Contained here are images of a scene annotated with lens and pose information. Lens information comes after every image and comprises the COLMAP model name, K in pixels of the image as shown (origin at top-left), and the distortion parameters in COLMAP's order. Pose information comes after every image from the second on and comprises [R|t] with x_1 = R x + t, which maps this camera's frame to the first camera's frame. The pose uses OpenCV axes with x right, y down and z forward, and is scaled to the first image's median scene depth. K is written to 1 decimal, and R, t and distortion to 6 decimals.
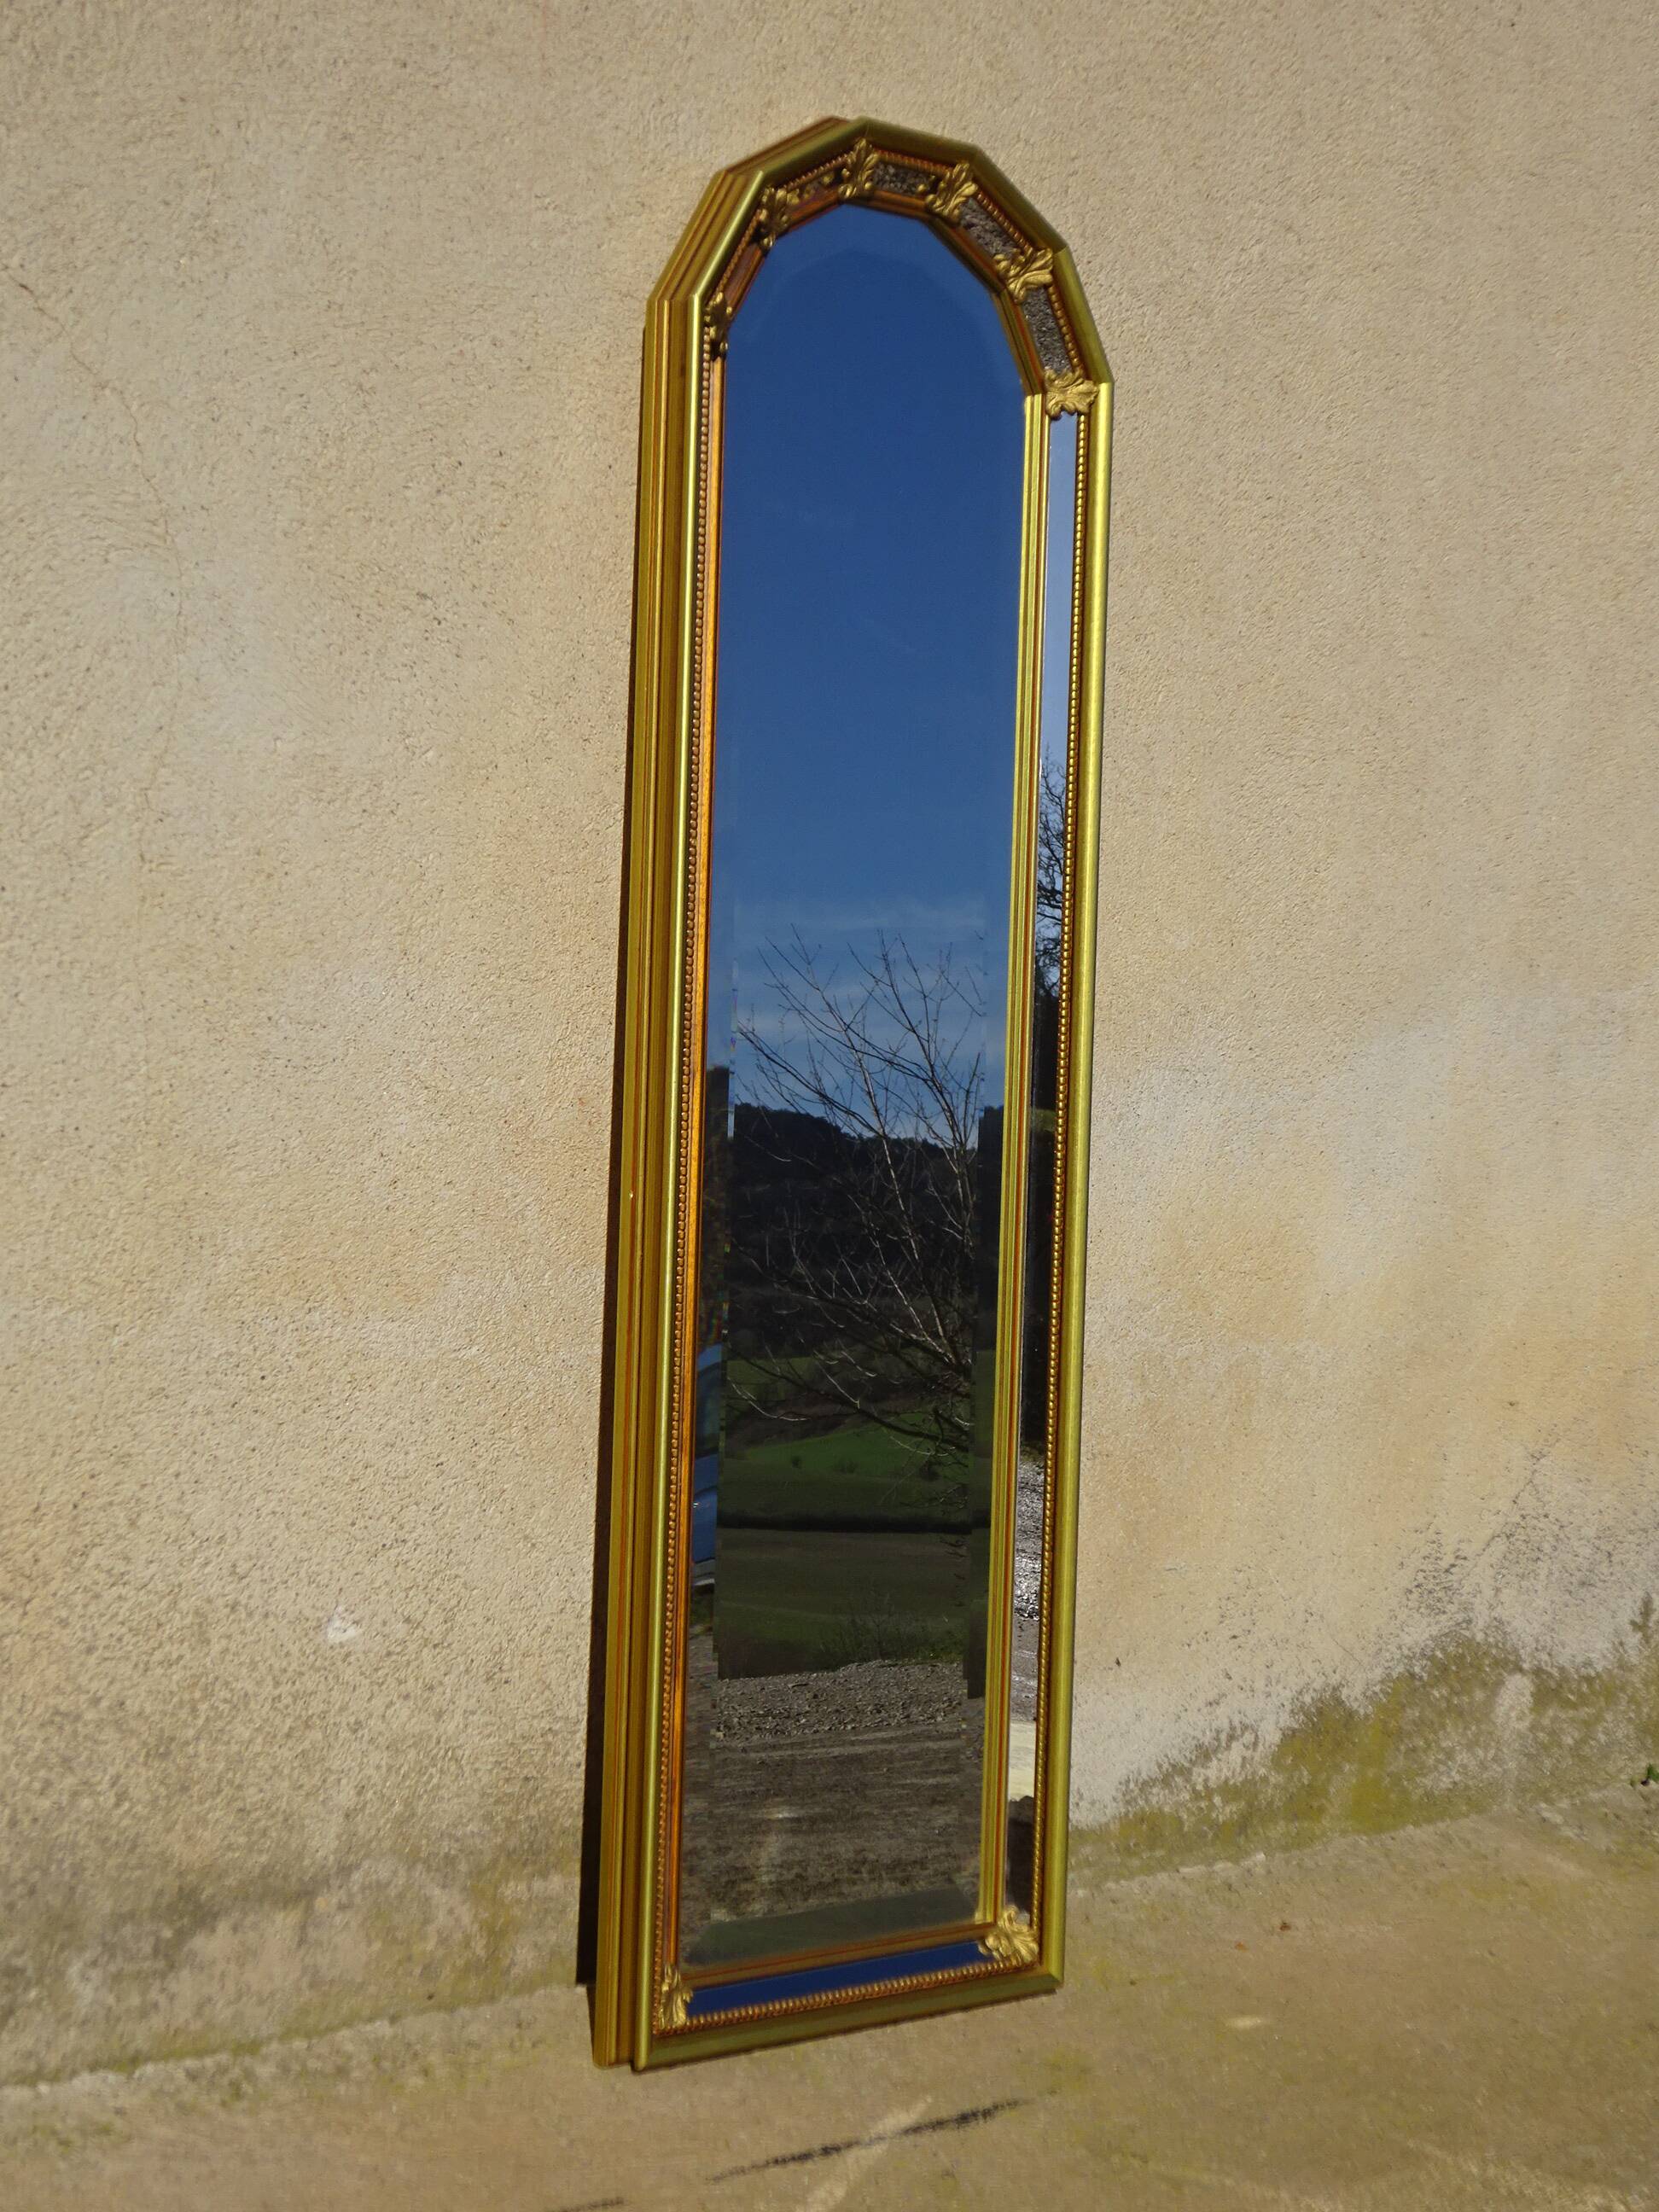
lens RADIAL K [[3713.0, 0, 808.9], [0, 3713.0, 1117.8], [0, 0, 1]] dist [-0.010196, 0.000000]
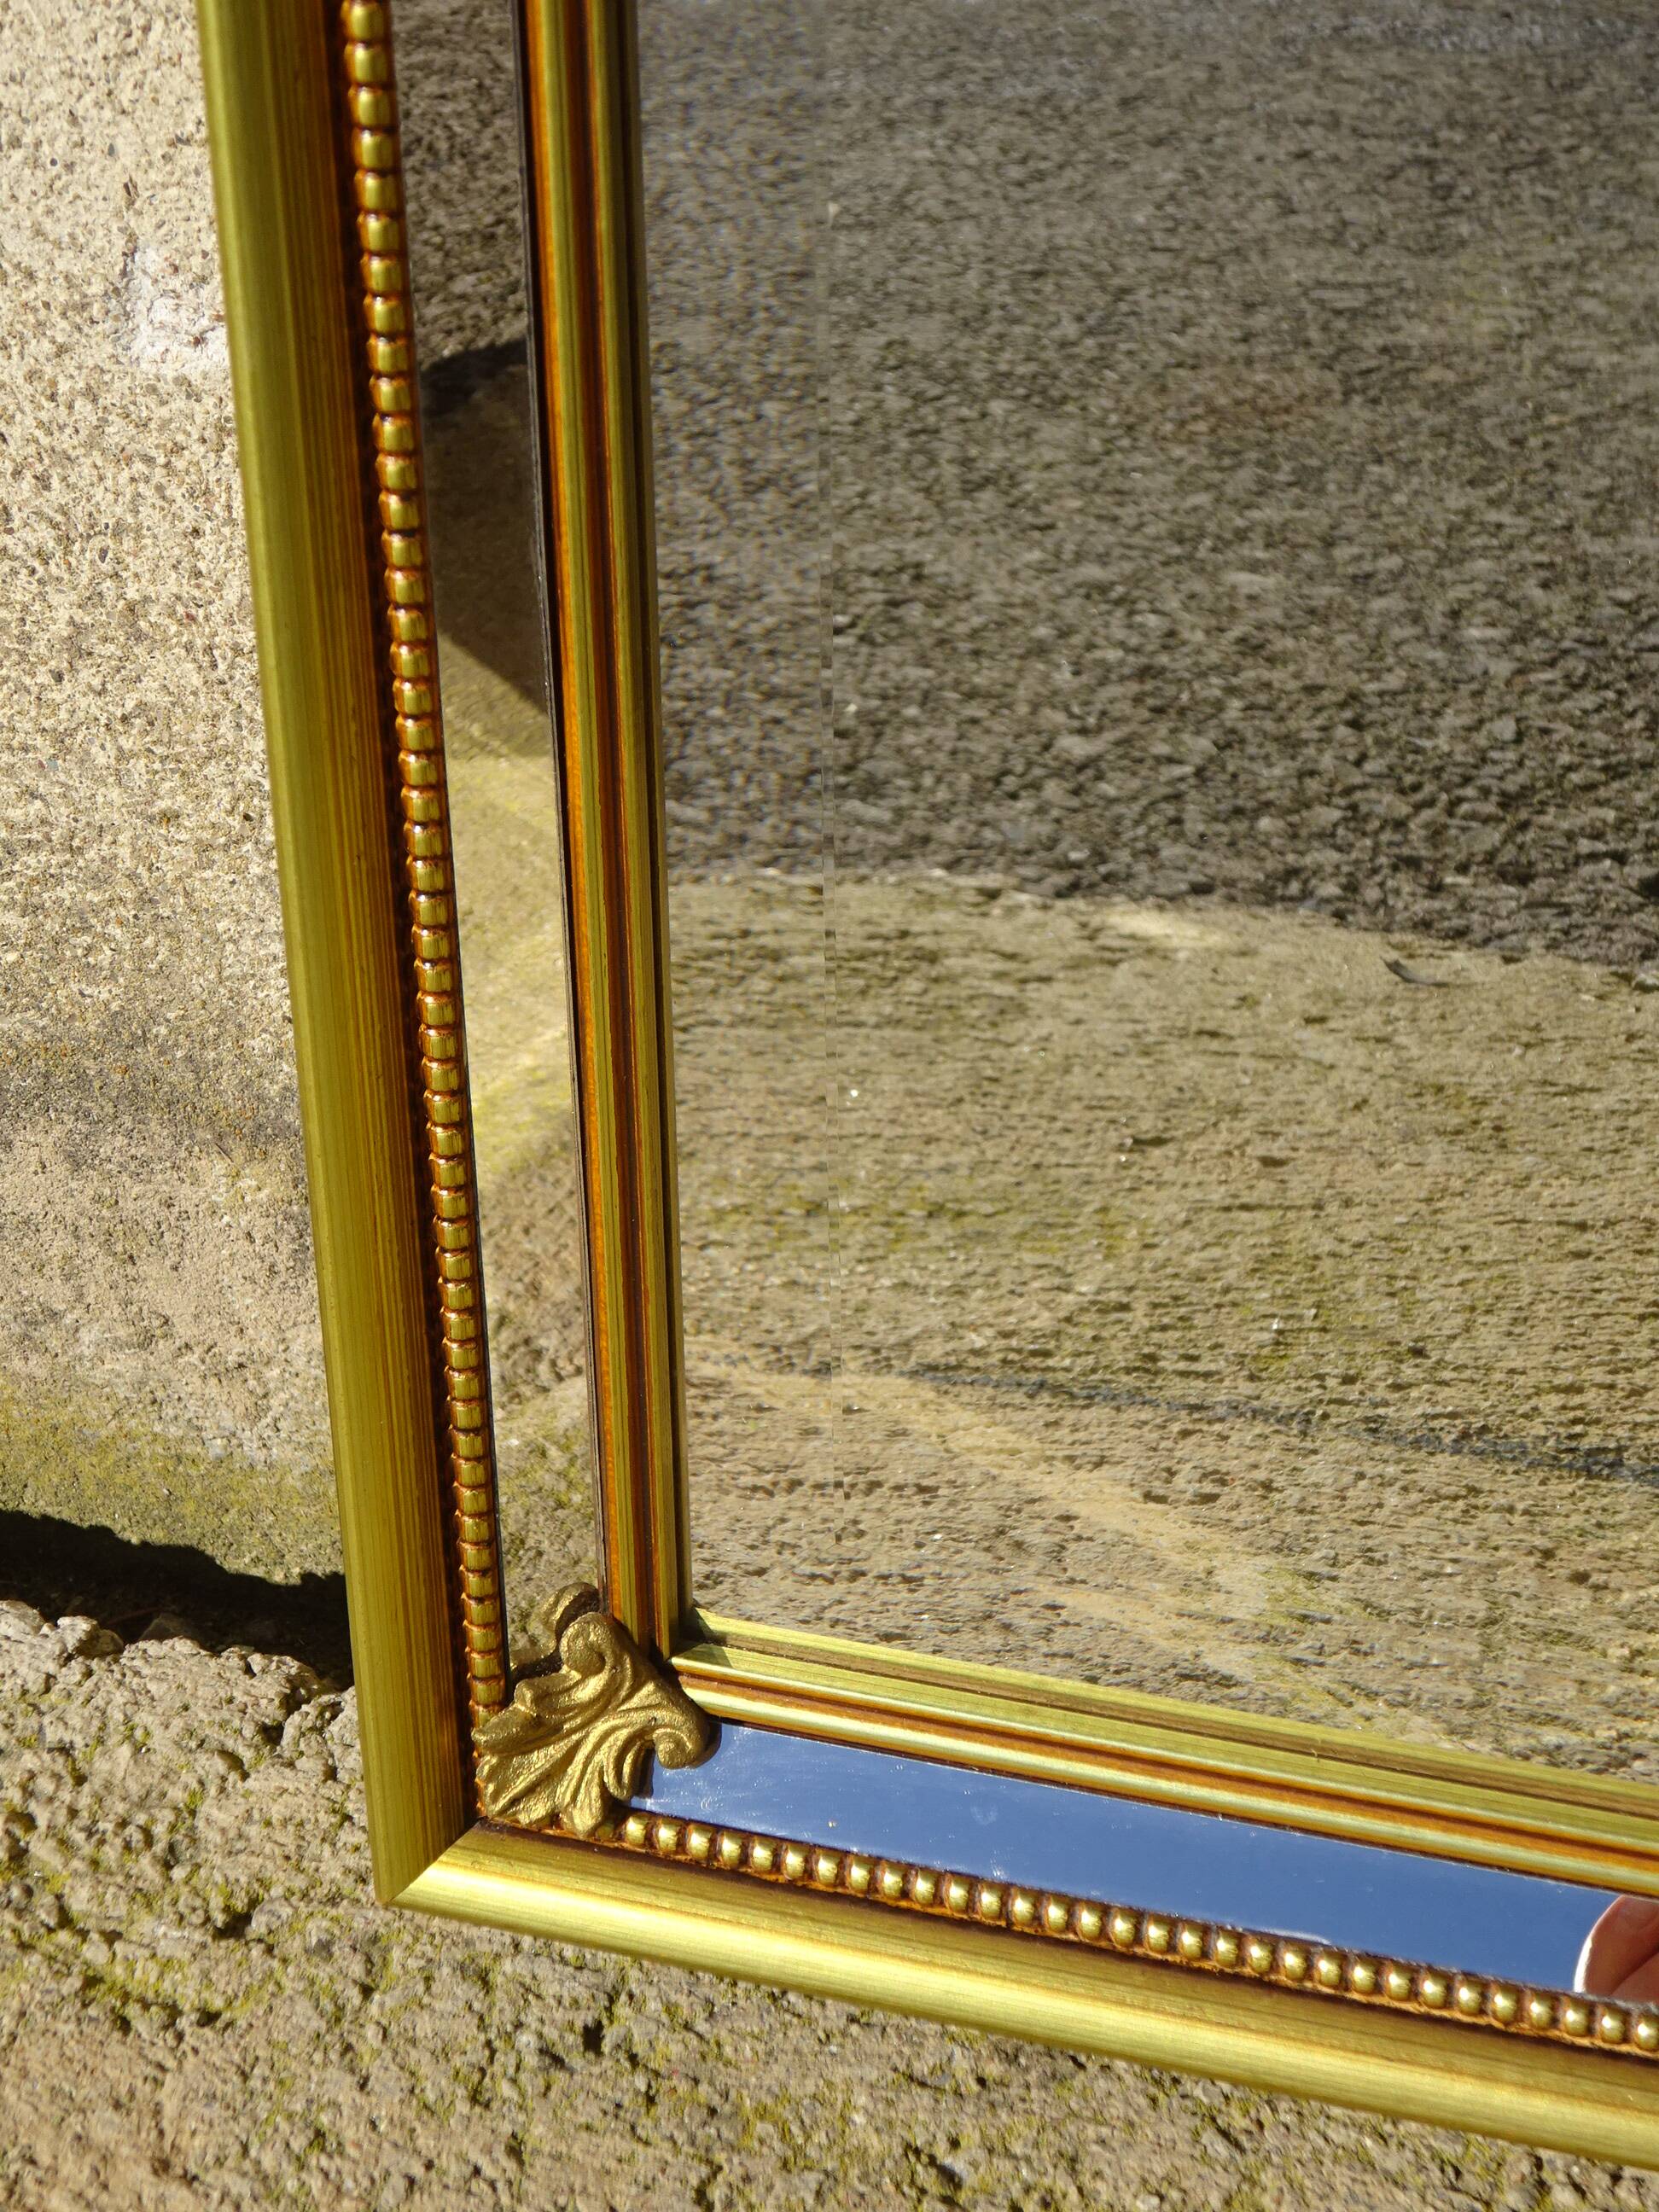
lens RADIAL K [[3713.0, 0, 804.8], [0, 3713.0, 1123.5], [0, 0, 1]] dist [-0.010196, 0.000000]
pose [[0.503773, 0.368783, -0.781160, 0.139792], [-0.004484, 0.905397, 0.424543, 0.073197], [0.863824, -0.210371, 0.457768, 0.906565]]
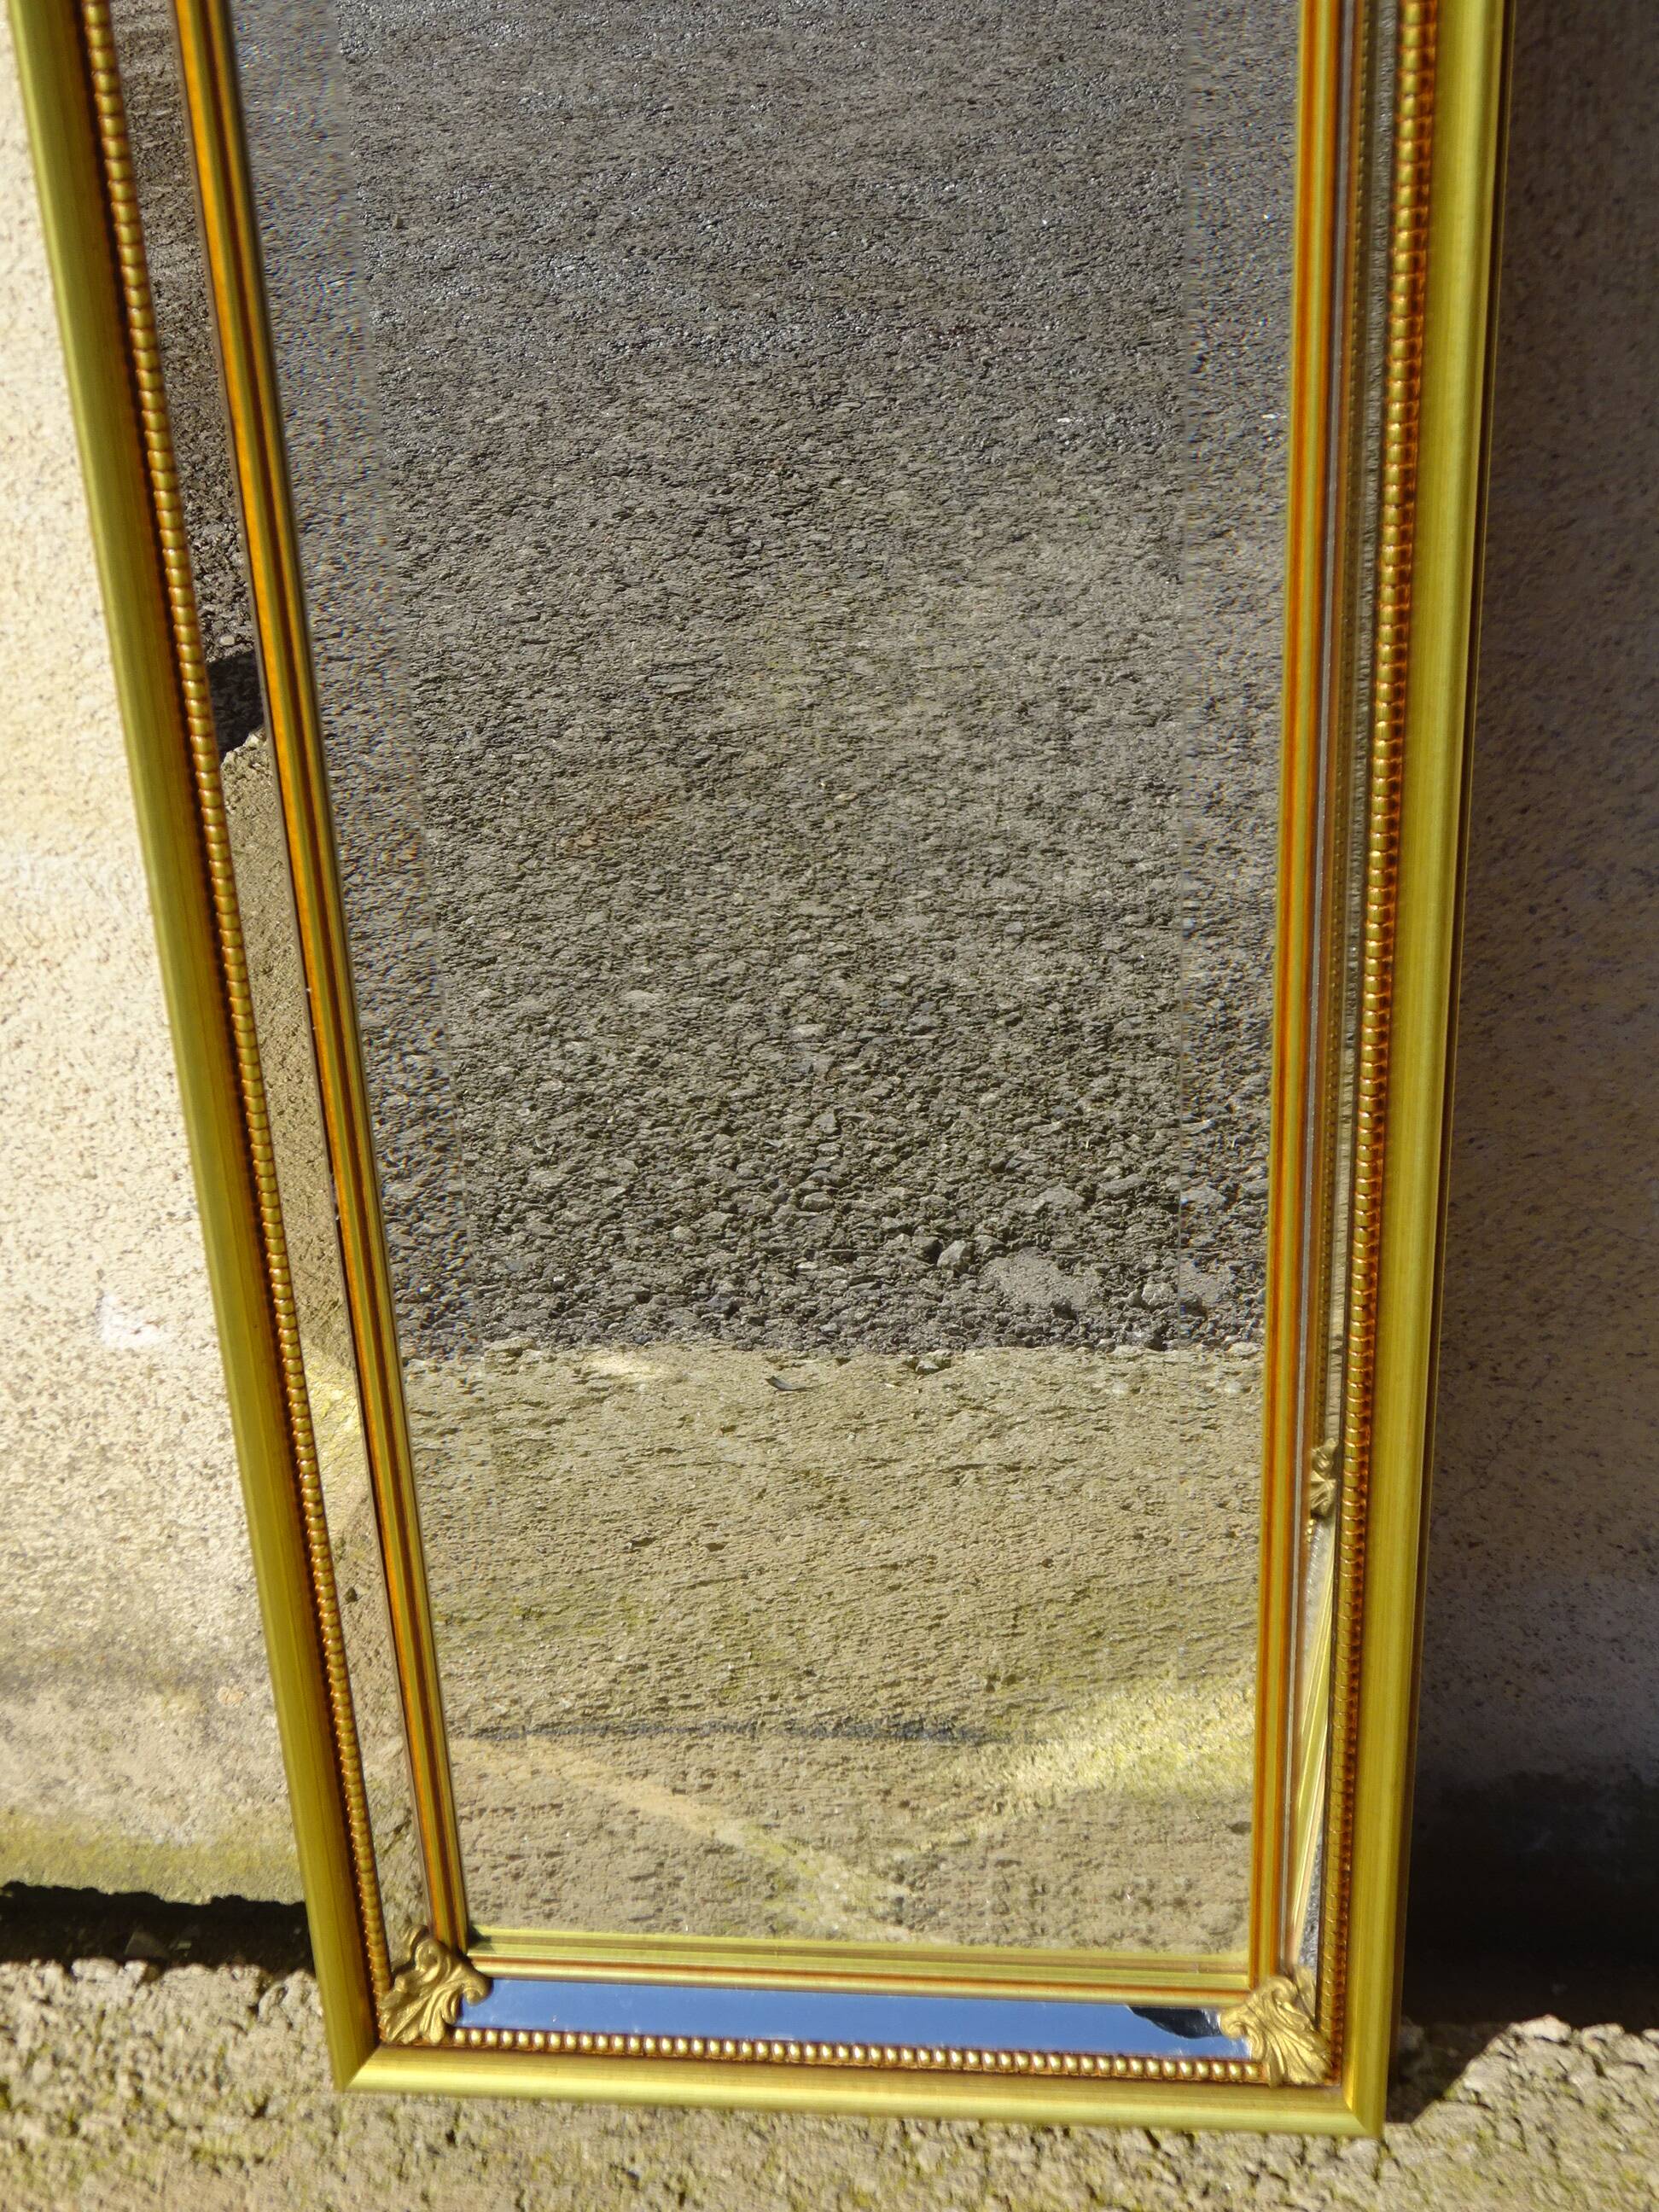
lens RADIAL K [[3713.0, 0, 823.0], [0, 3713.0, 1131.2], [0, 0, 1]] dist [-0.010196, 0.000000]
pose [[0.664600, 0.308162, -0.680693, 0.316143], [0.042156, 0.894077, 0.445925, -0.134015], [0.746010, -0.325057, 0.581212, 0.769262]]
